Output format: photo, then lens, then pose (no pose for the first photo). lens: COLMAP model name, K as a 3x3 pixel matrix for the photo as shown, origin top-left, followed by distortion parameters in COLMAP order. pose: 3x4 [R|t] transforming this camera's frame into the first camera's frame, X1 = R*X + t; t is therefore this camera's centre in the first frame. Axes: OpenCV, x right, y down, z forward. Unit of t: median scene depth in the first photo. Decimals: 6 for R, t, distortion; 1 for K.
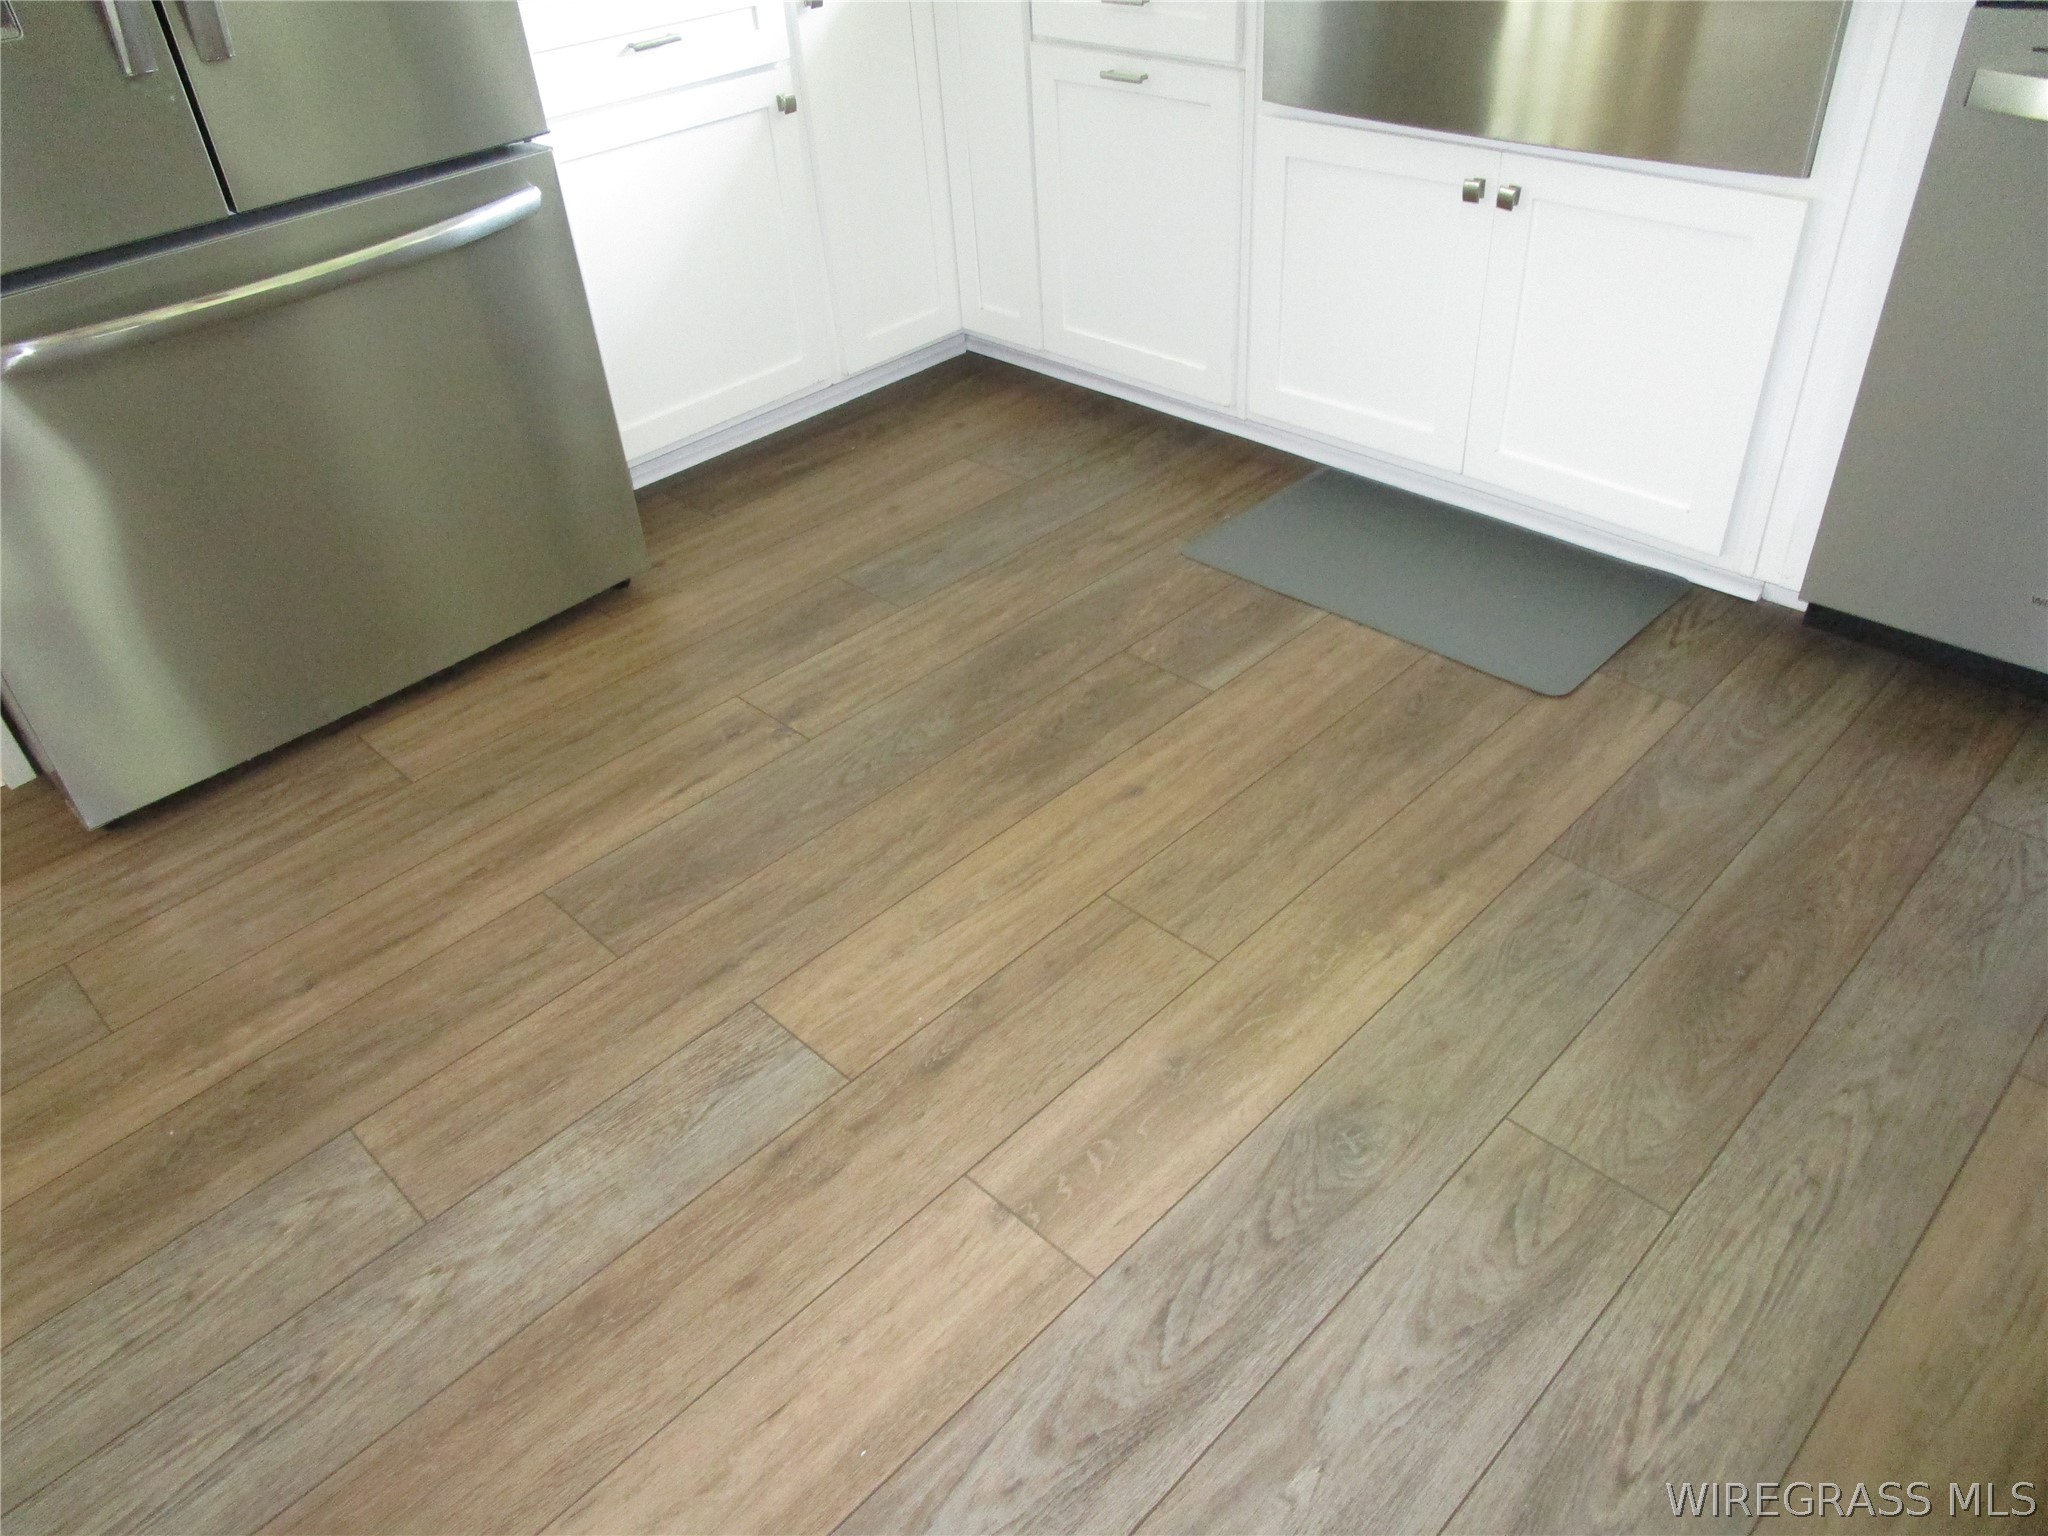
lens RADIAL K [[1454.7, 0, 1024.6], [0, 1454.7, 773.8], [0, 0, 1]] dist [-0.024151, 0.002600]
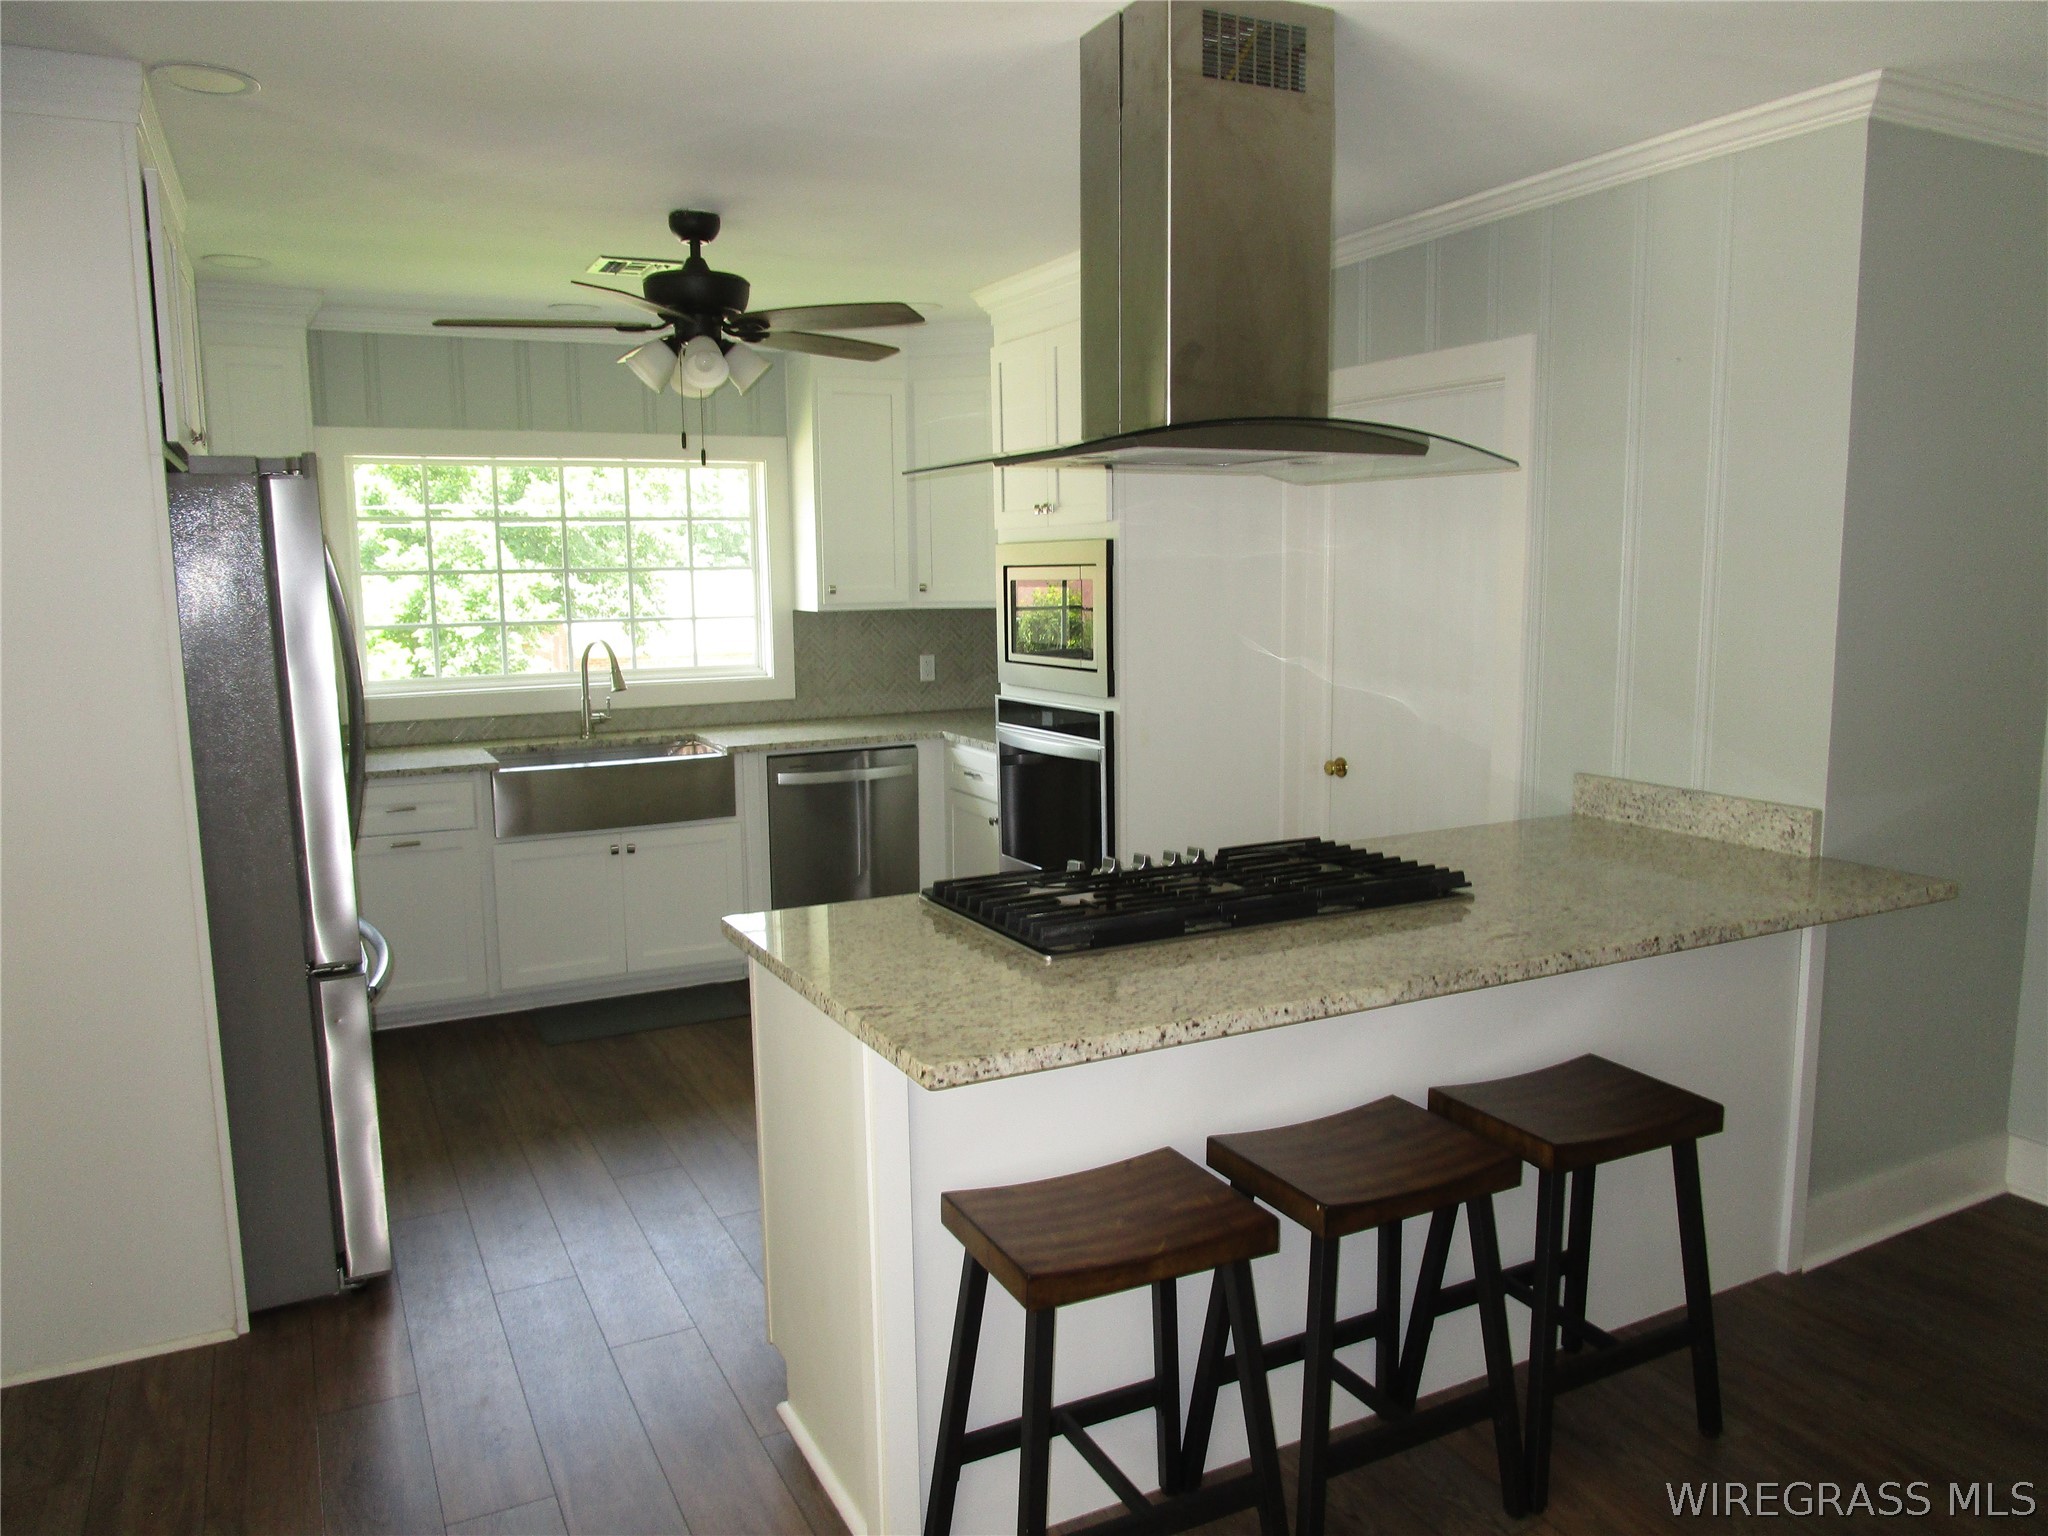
lens RADIAL K [[1454.7, 0, 1020.9], [0, 1454.7, 768.0], [0, 0, 1]] dist [-0.024151, 0.002600]
pose [[0.308637, -0.076413, 0.948105, -1.614703], [0.565277, 0.816386, -0.118218, 0.139050], [-0.764987, 0.572429, 0.295162, -0.281781]]
